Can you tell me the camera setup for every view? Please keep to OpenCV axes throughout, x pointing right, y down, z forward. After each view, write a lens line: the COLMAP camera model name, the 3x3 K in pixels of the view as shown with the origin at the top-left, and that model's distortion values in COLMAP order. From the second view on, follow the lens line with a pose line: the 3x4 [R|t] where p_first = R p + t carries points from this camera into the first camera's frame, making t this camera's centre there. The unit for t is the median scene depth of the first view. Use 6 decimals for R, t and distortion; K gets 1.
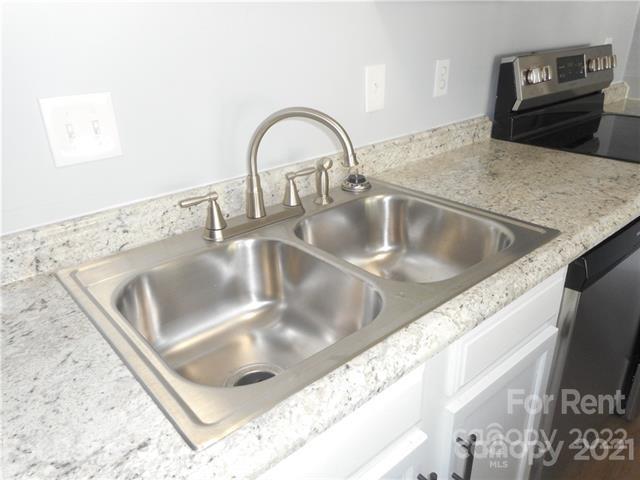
lens RADIAL K [[490.4, 0, 320.0], [0, 490.4, 240.0], [0, 0, 1]] dist [-0.002156, -0.005350]
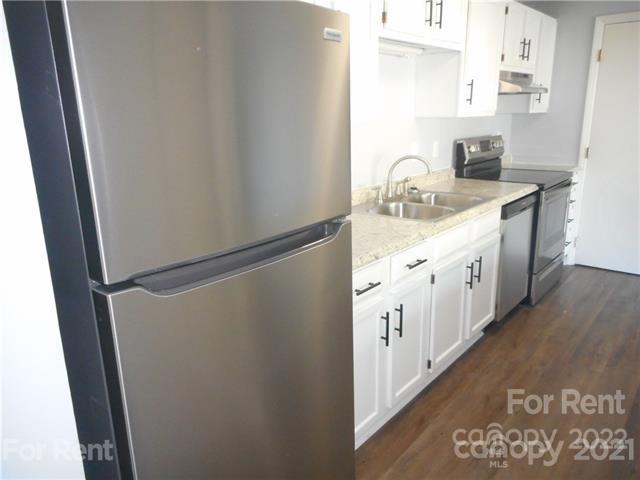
lens RADIAL K [[490.4, 0, 320.0], [0, 490.4, 240.0], [0, 0, 1]] dist [-0.002156, -0.005350]
pose [[0.984610, -0.033453, 0.171534, -0.626521], [0.061463, 0.985090, -0.160689, 0.380311], [-0.163601, 0.168759, 0.971985, -0.958516]]
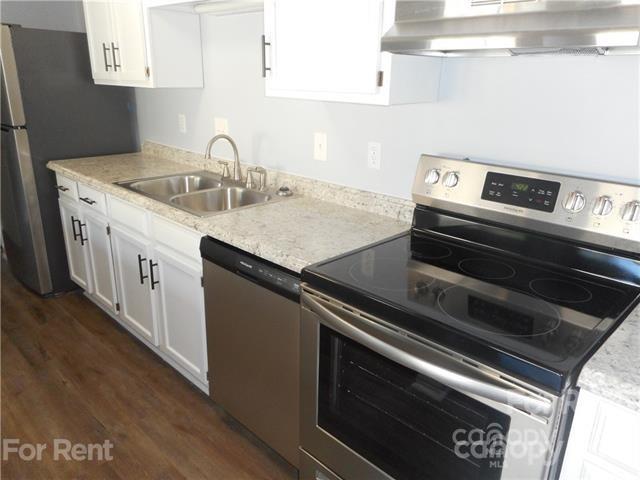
lens RADIAL K [[490.4, 0, 320.0], [0, 490.4, 240.0], [0, 0, 1]] dist [-0.002156, -0.005350]
pose [[0.079119, 0.349946, -0.933423, 1.411230], [-0.424638, 0.858988, 0.286047, -0.412144], [0.901899, 0.373735, 0.216562, 0.609020]]
